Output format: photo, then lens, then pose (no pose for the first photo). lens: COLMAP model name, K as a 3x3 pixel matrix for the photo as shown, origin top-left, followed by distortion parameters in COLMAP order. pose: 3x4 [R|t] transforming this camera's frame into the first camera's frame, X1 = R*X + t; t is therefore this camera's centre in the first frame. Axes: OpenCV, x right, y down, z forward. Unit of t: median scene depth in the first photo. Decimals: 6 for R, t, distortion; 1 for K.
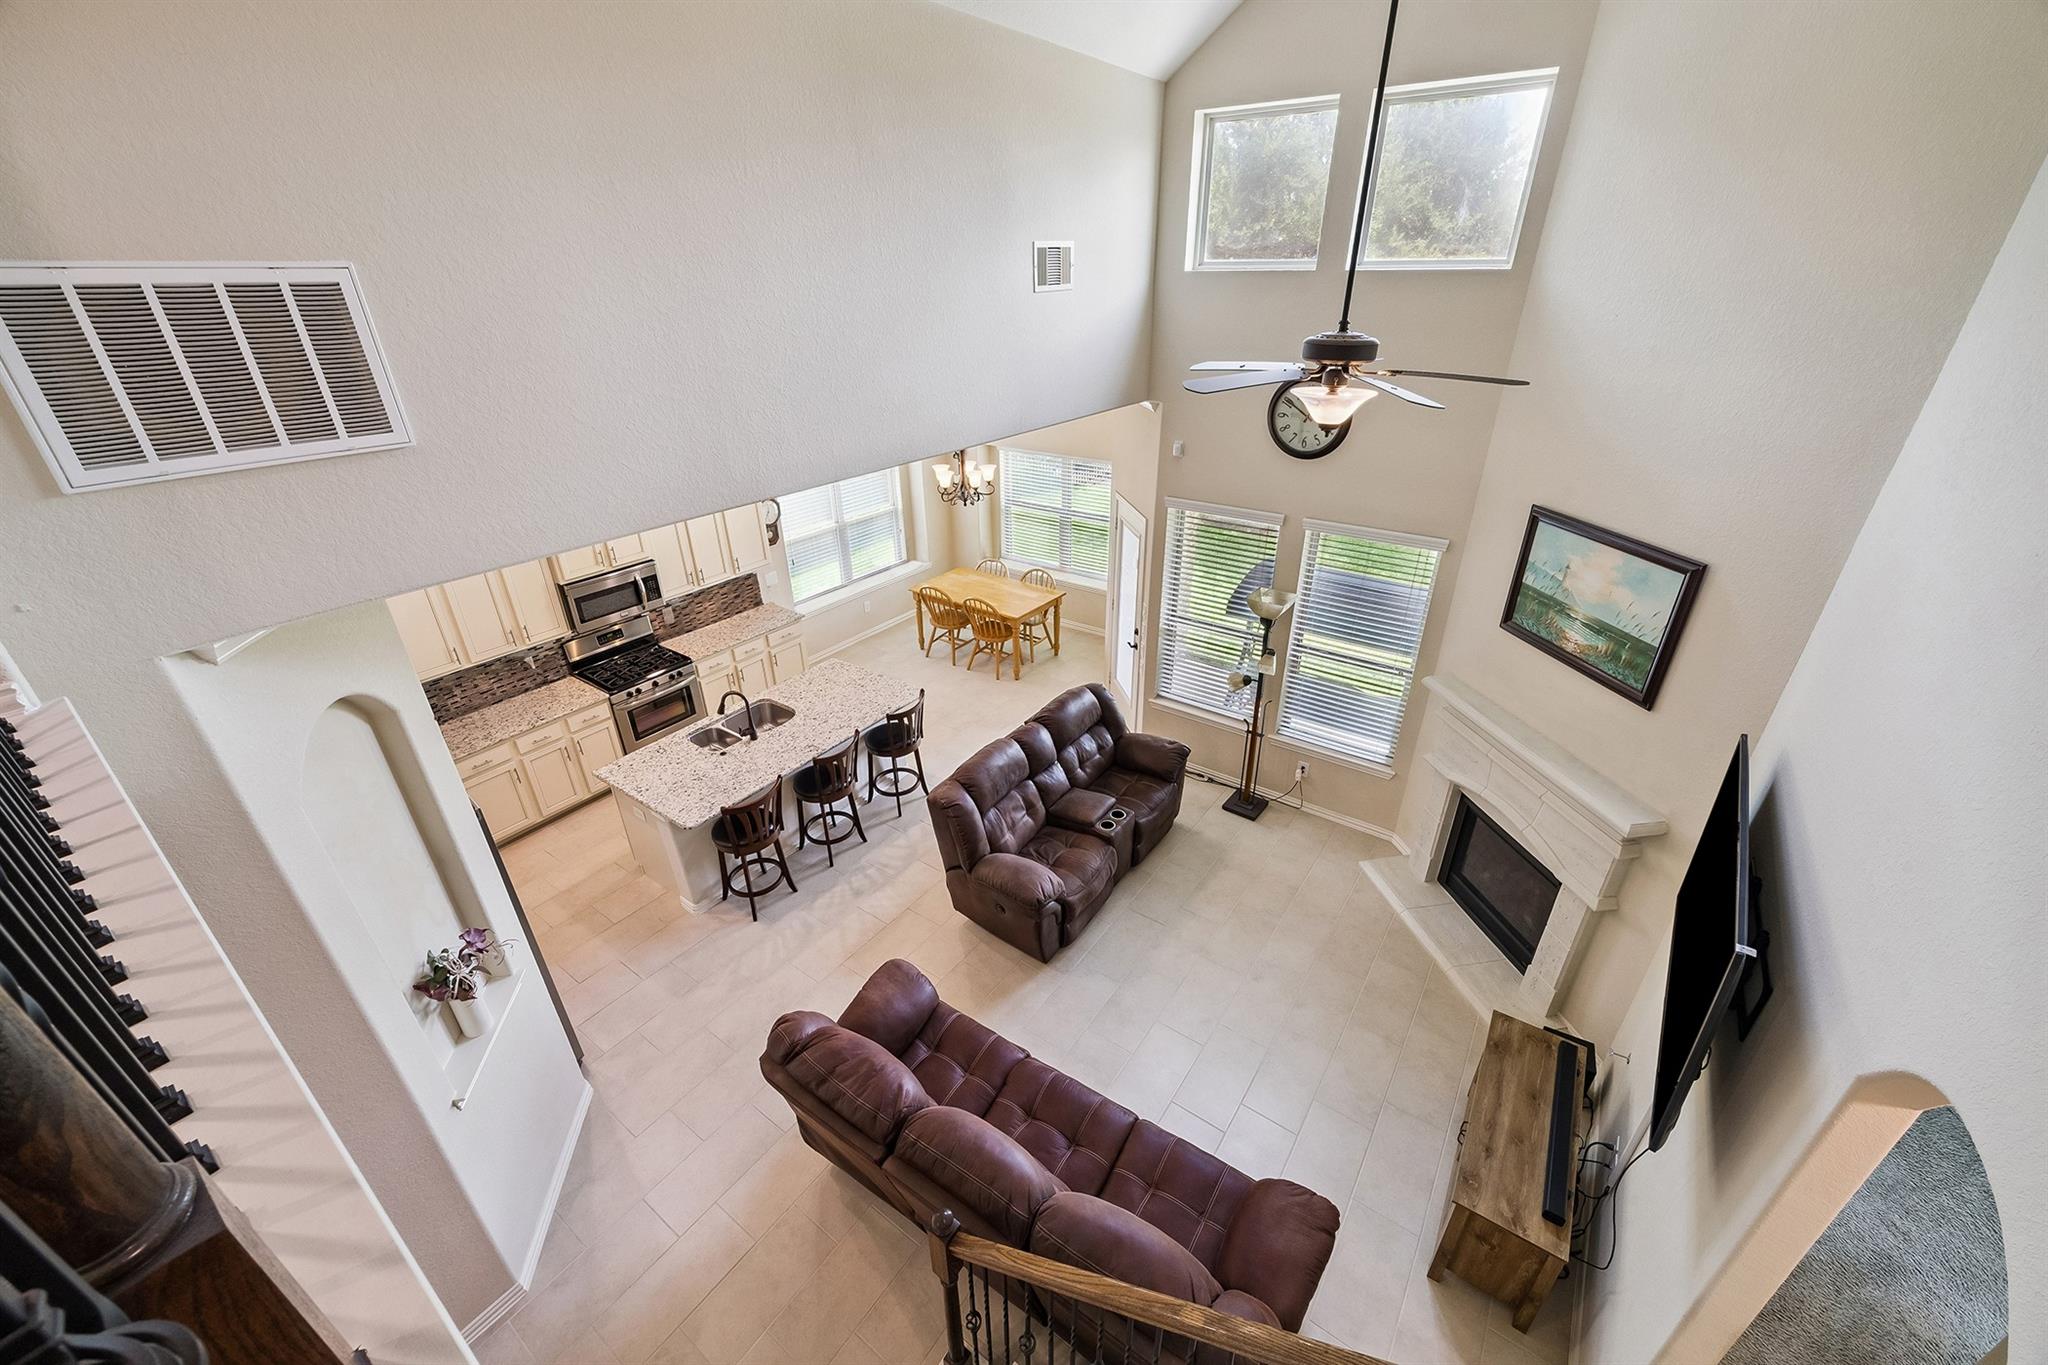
lens RADIAL K [[792.1, 0, 1041.5], [0, 792.1, 689.1], [0, 0, 1]] dist [0.000619, 0.000114]
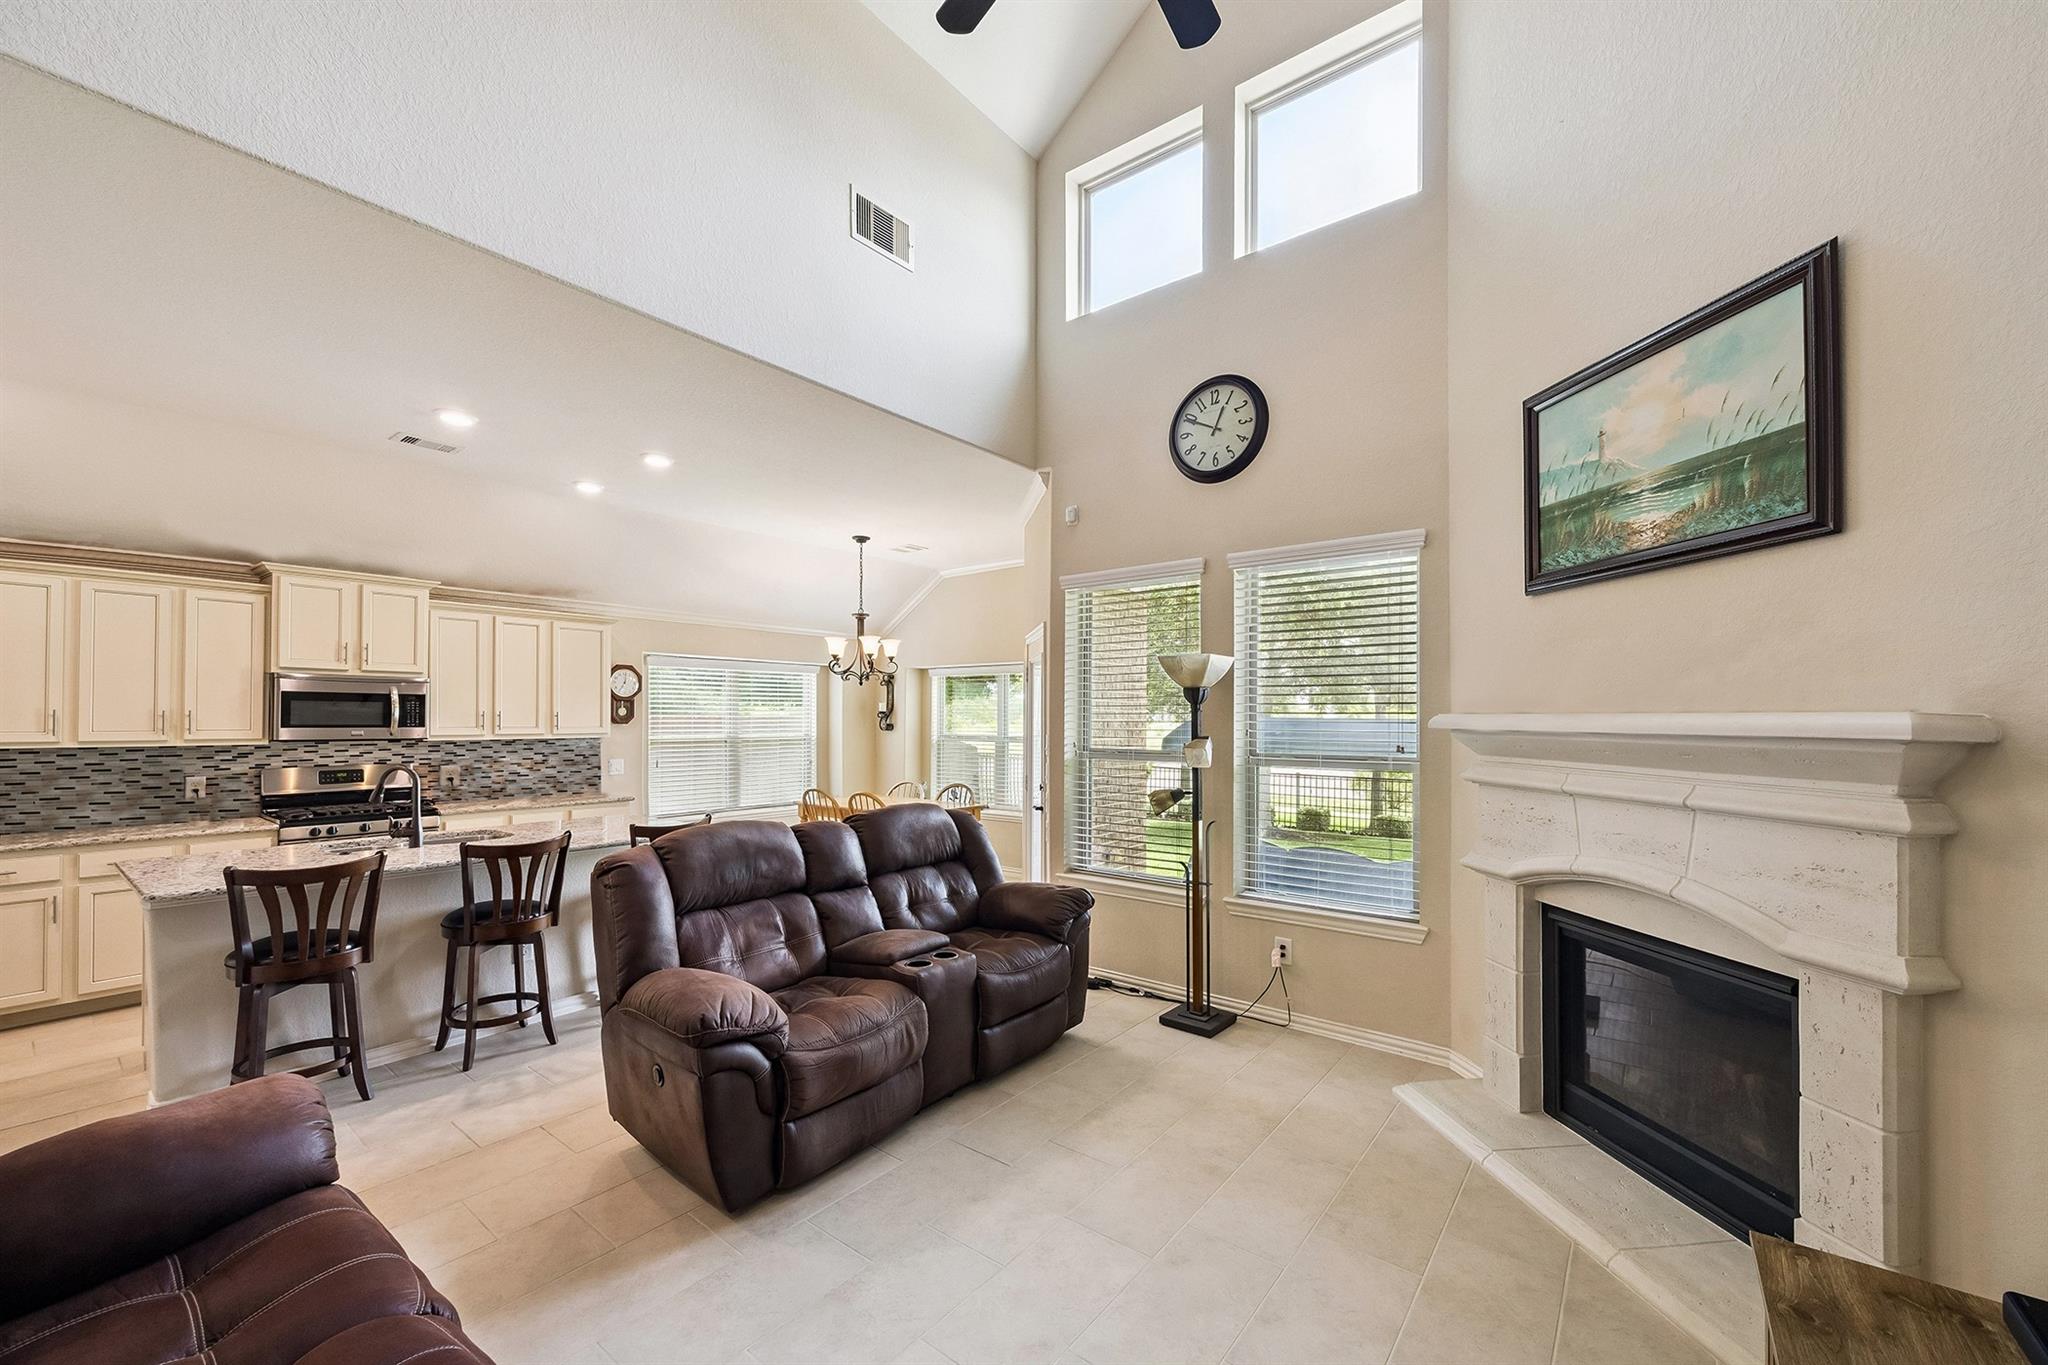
lens RADIAL K [[799.3, 0, 1039.3], [0, 799.3, 715.2], [0, 0, 1]] dist [-0.001702, -0.000311]
pose [[0.999119, 0.010060, -0.040737, 0.179904], [-0.027987, 0.883111, -0.468328, 0.264051], [0.031264, 0.469055, 0.882615, 0.390118]]
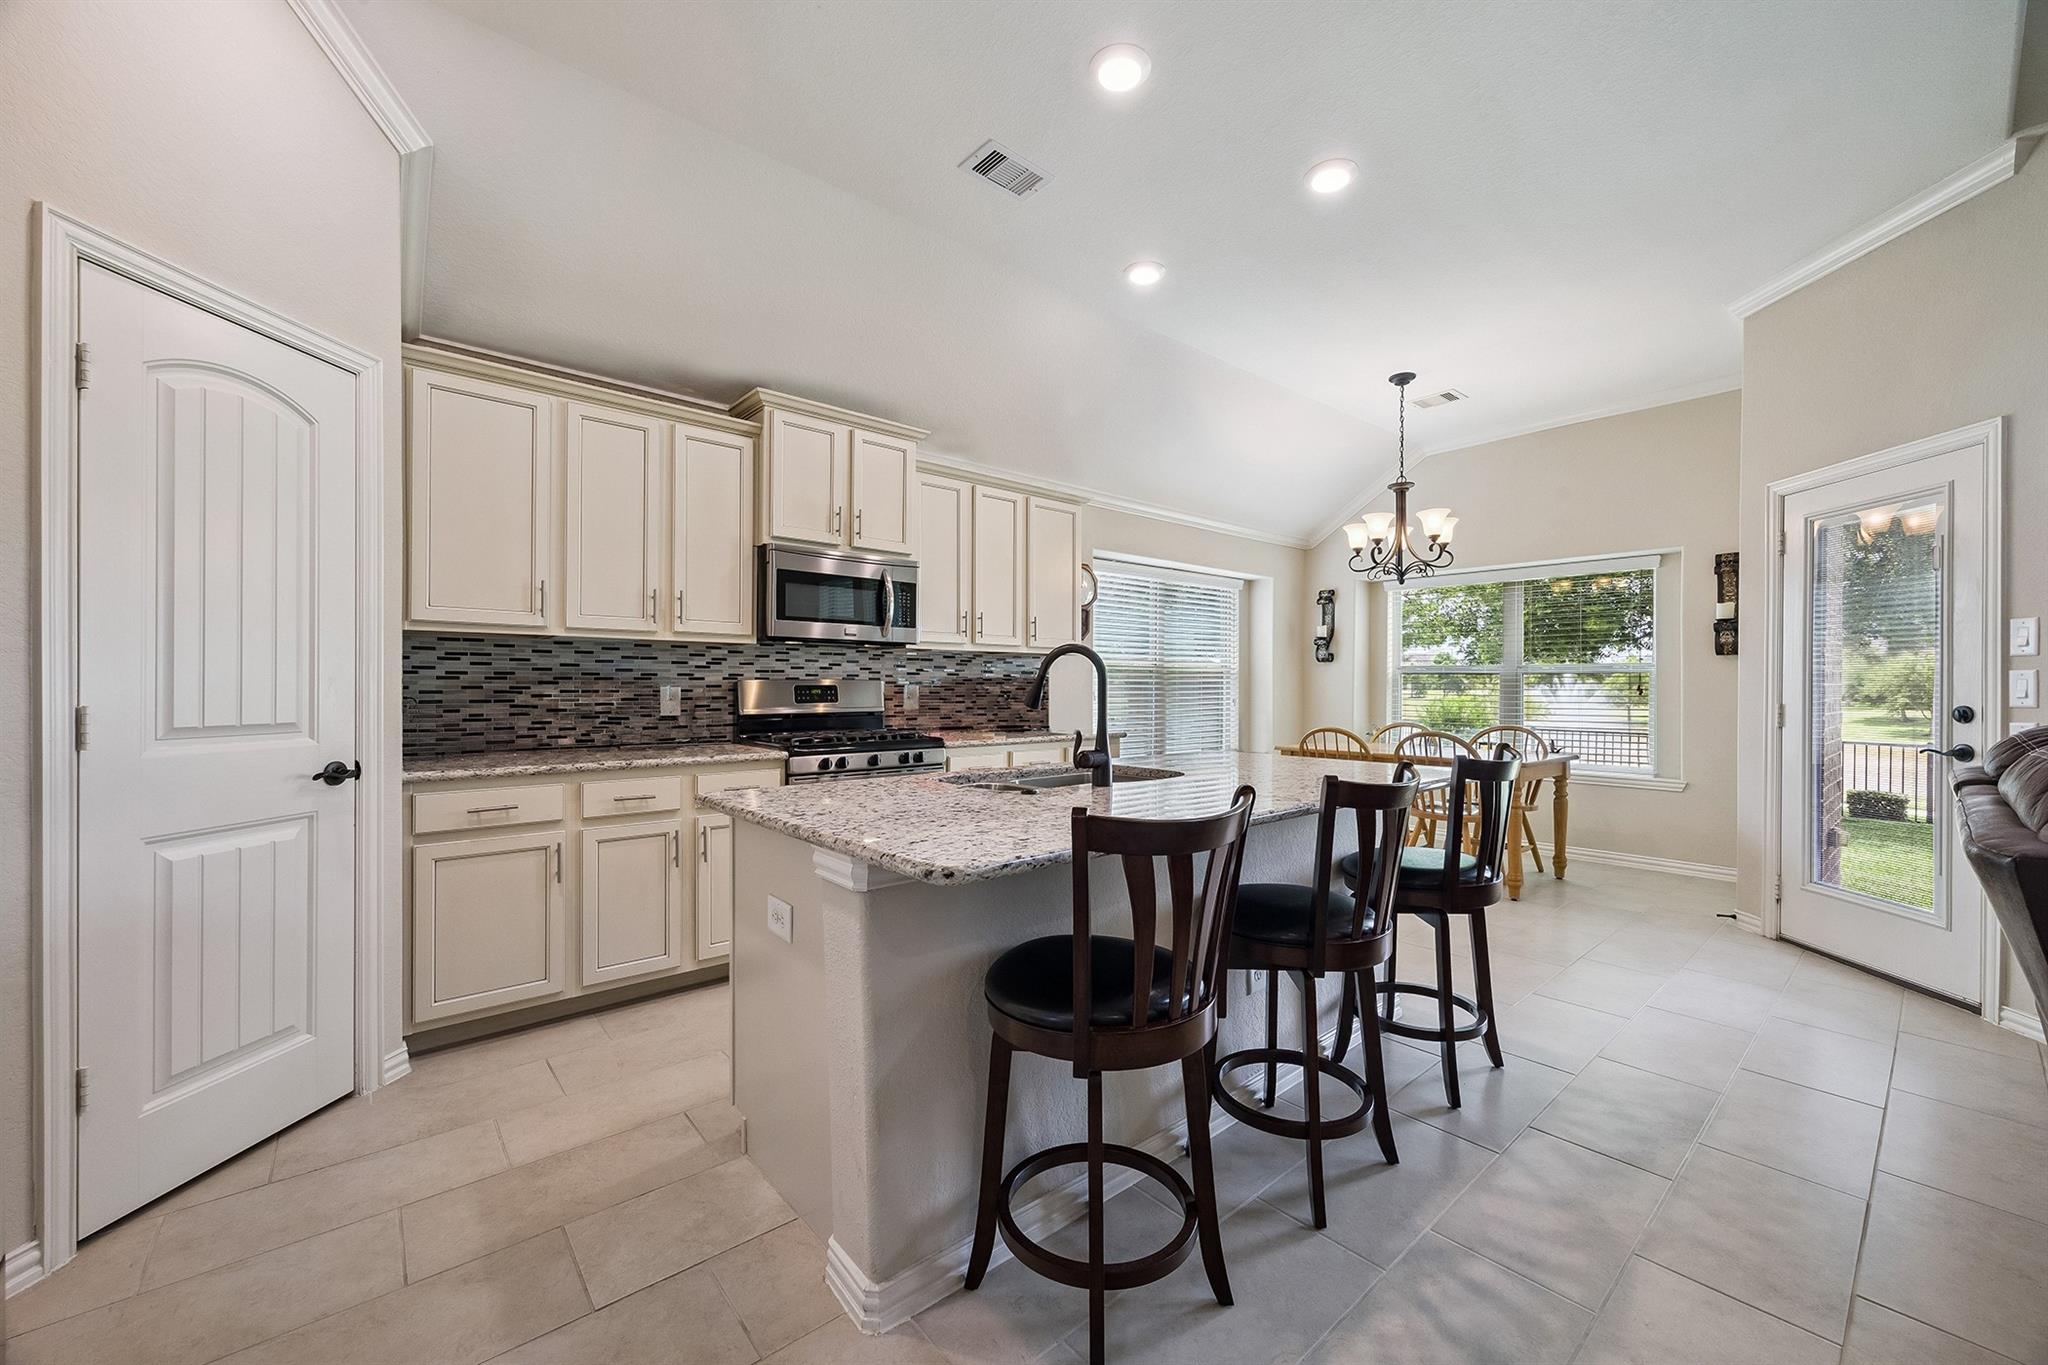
lens RADIAL K [[792.7, 0, 1032.8], [0, 792.7, 688.6], [0, 0, 1]] dist [-0.000581, -0.000033]
pose [[0.969089, 0.011349, -0.246450, -0.306837], [-0.124042, 0.885913, -0.446957, 0.197960], [0.213261, 0.463712, 0.859937, 0.656370]]
